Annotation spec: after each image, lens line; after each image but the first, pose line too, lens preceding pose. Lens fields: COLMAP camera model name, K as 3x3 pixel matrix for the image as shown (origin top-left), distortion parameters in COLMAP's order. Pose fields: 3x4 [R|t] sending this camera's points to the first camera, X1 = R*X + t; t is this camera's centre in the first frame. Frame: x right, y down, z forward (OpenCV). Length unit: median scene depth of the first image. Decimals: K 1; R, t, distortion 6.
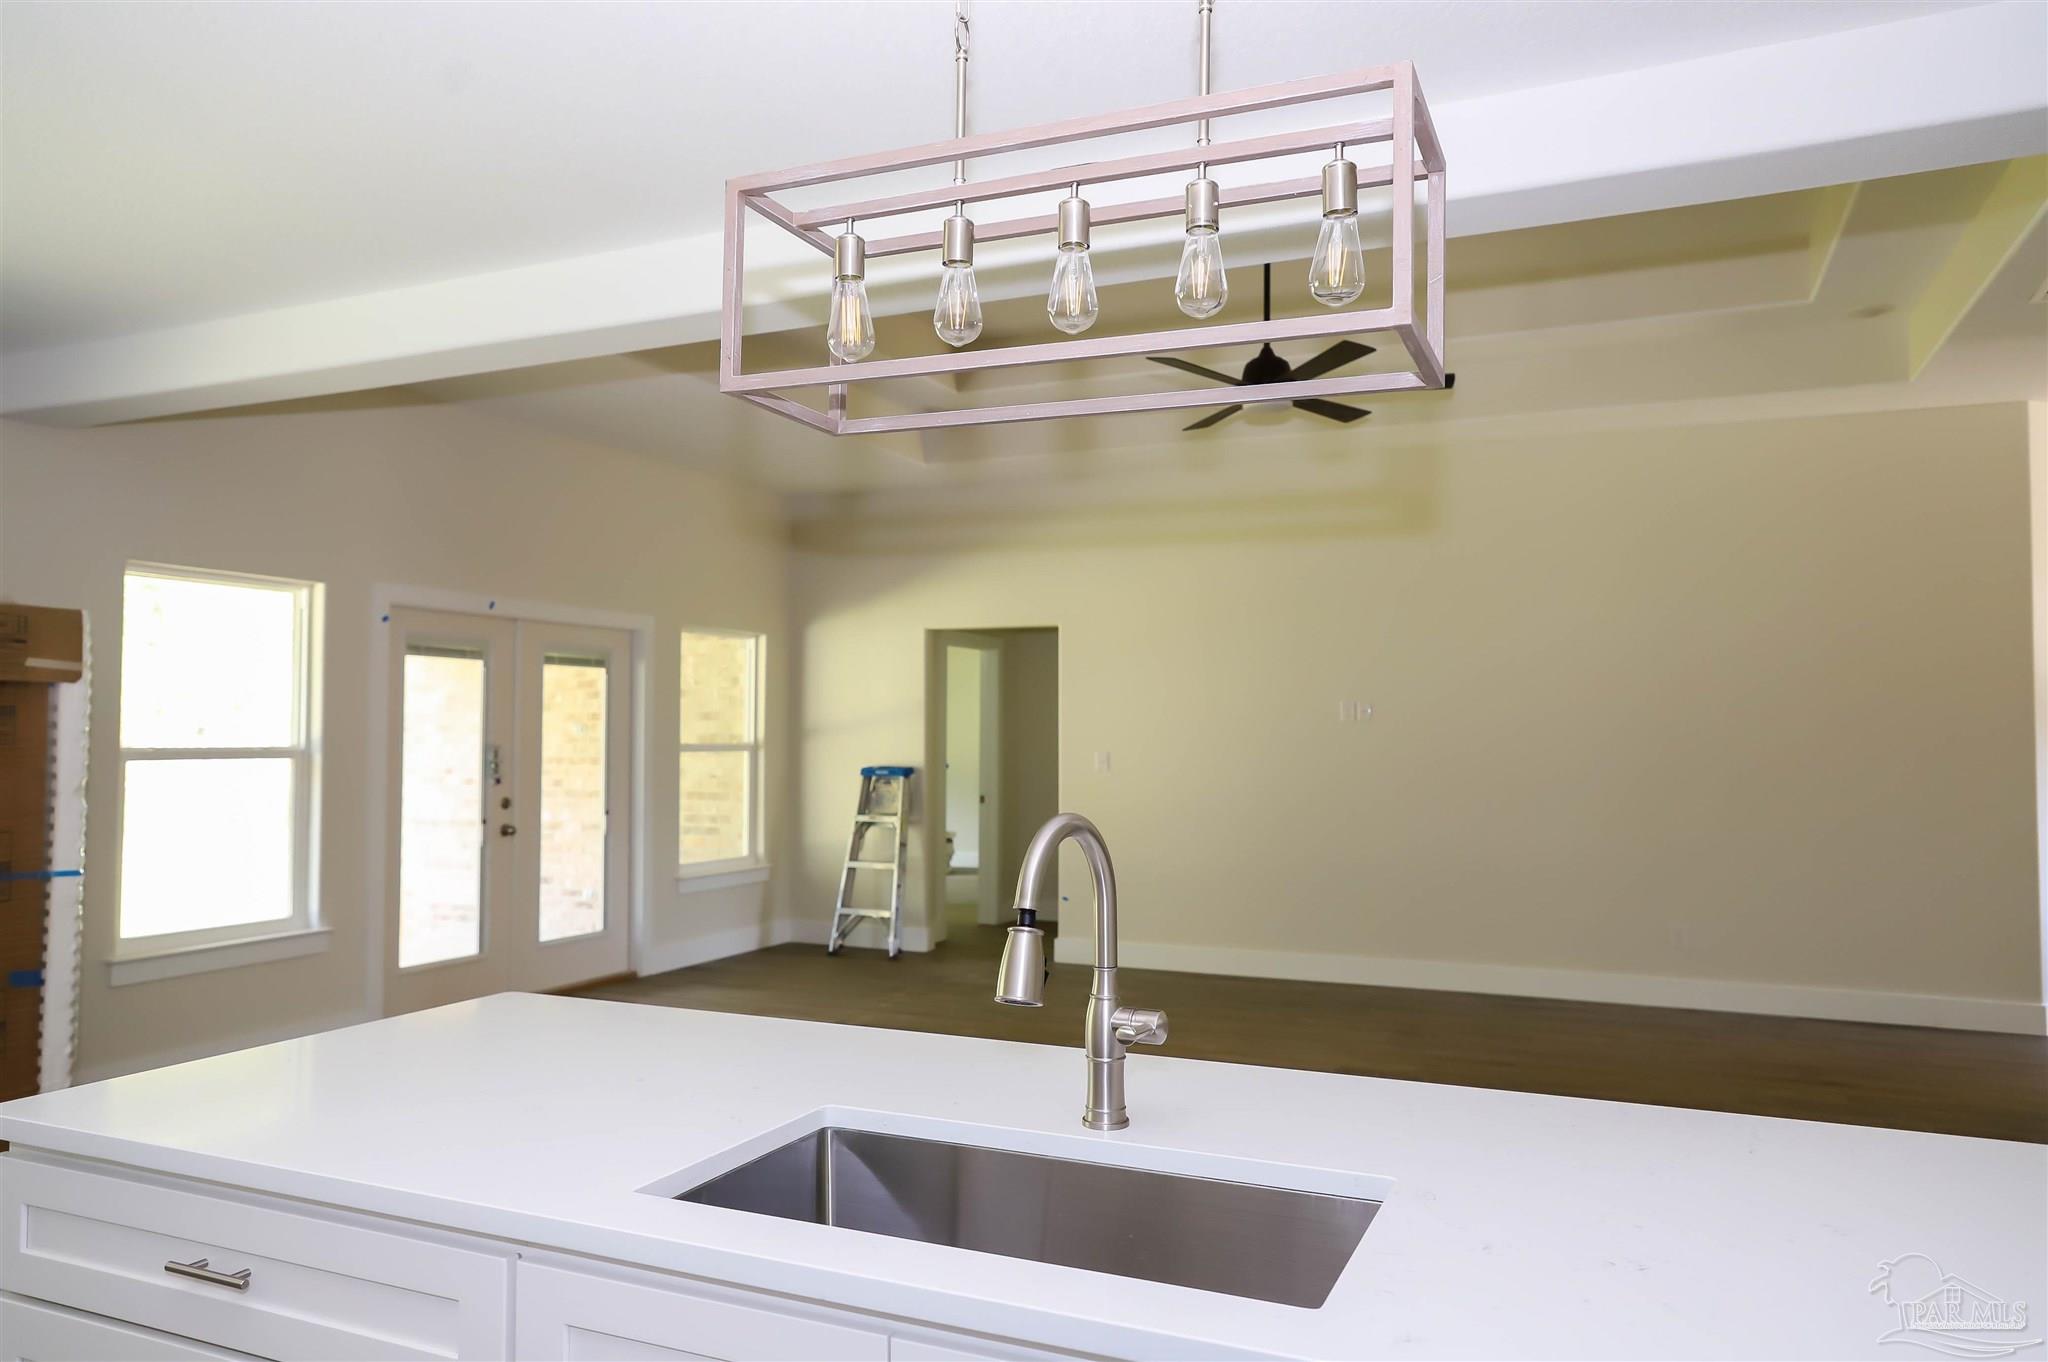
lens RADIAL K [[1422.8, 0, 1024.0], [0, 1422.8, 681.0], [0, 0, 1]] dist [0.002568, 0.003002]
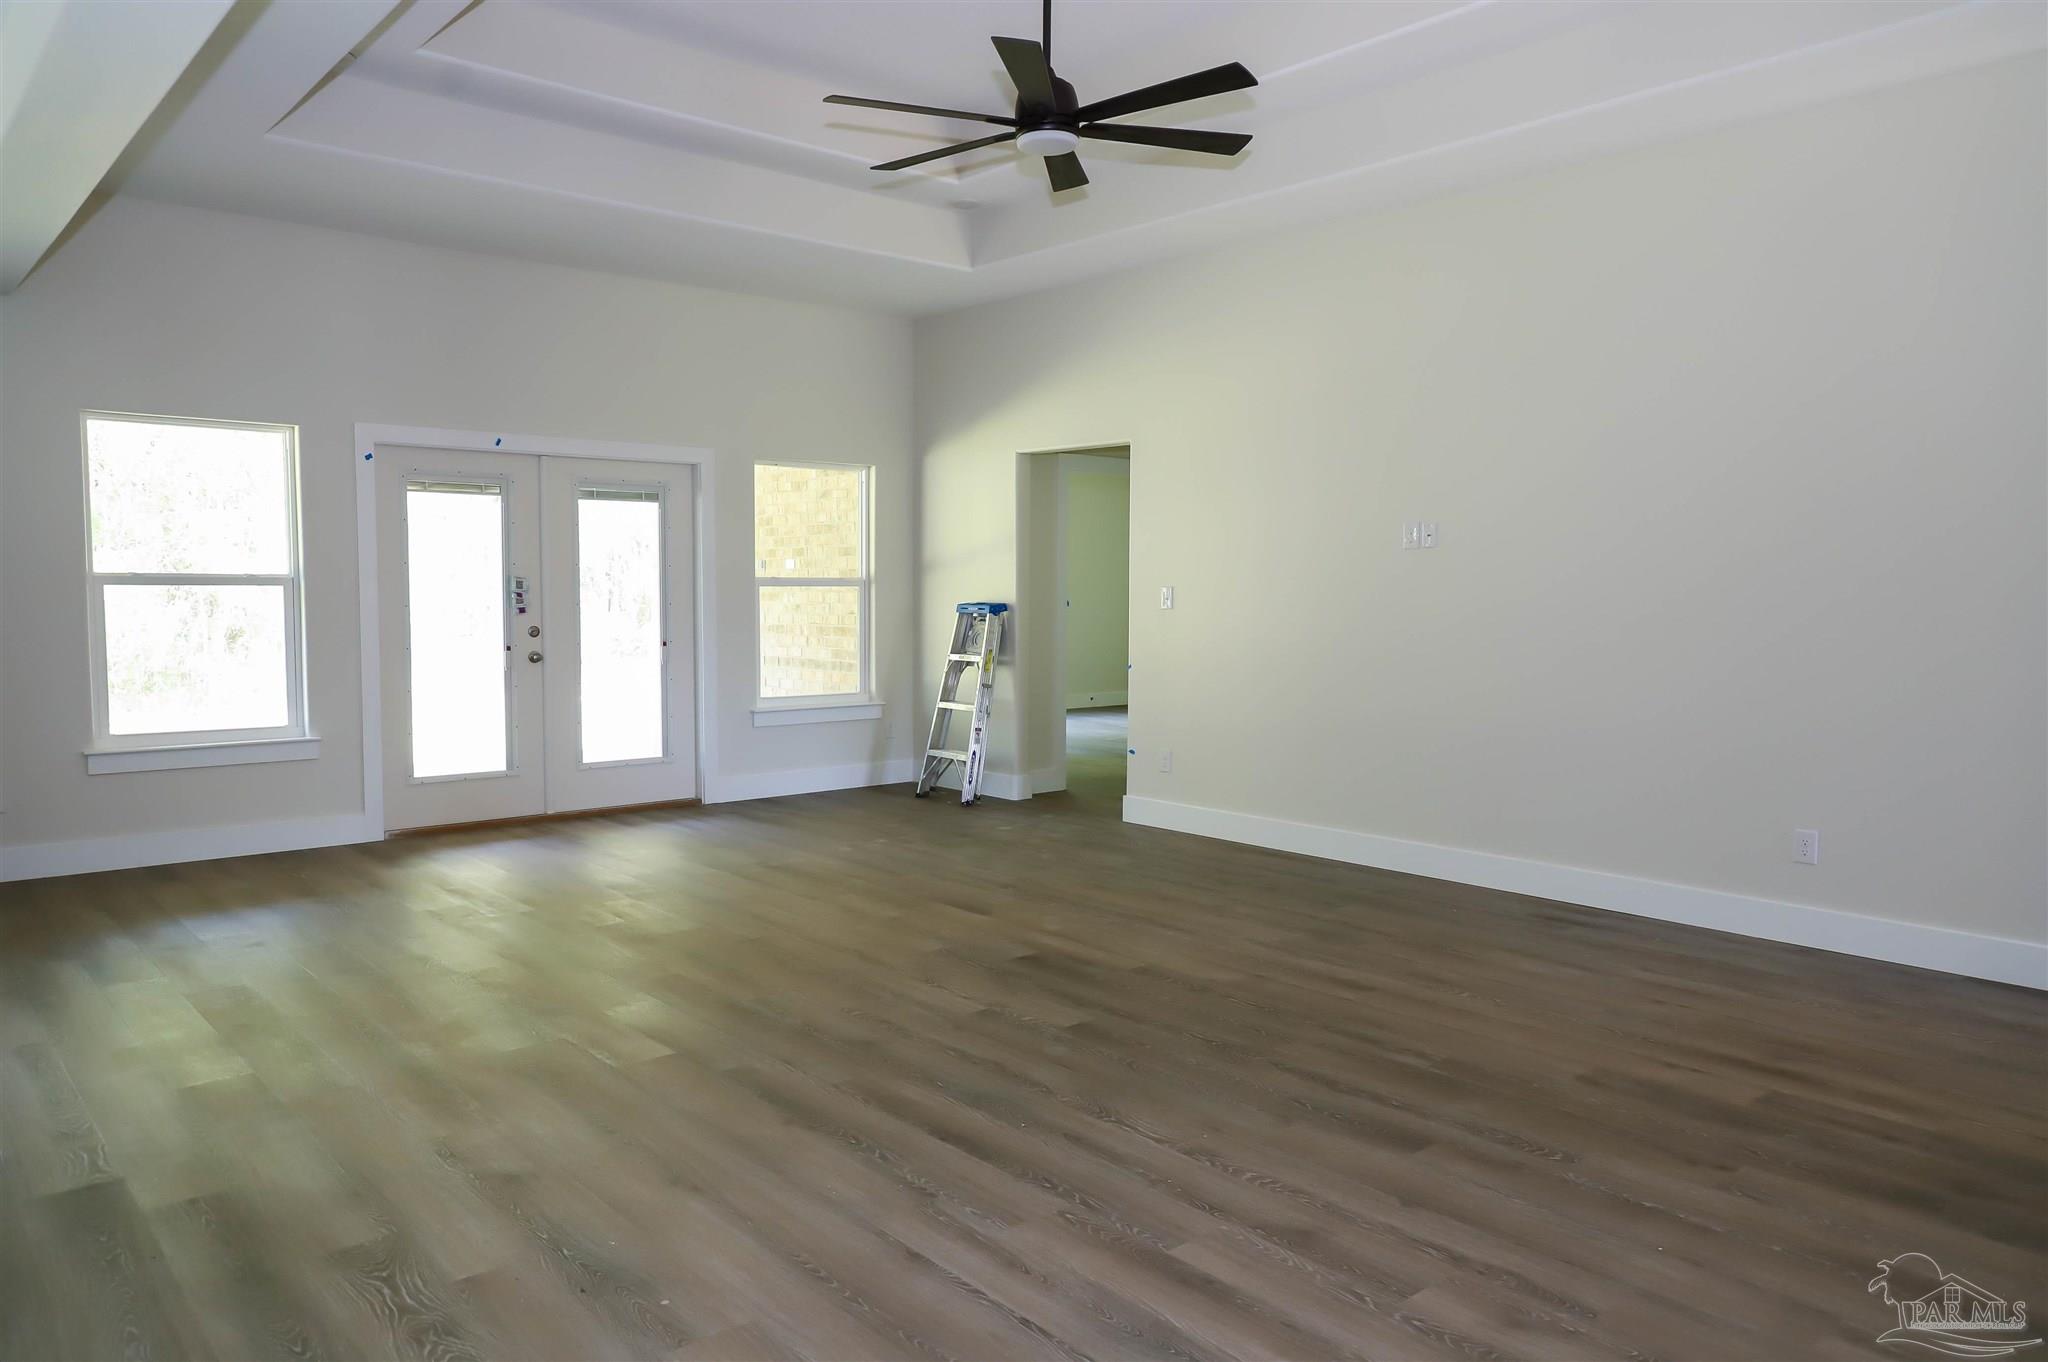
lens RADIAL K [[1422.8, 0, 1024.0], [0, 1422.8, 681.0], [0, 0, 1]] dist [0.002568, 0.003002]
pose [[0.901934, 0.031207, -0.430744, 0.374068], [0.014404, 0.994657, 0.102222, 0.017524], [0.431633, -0.098402, 0.896666, 0.183230]]
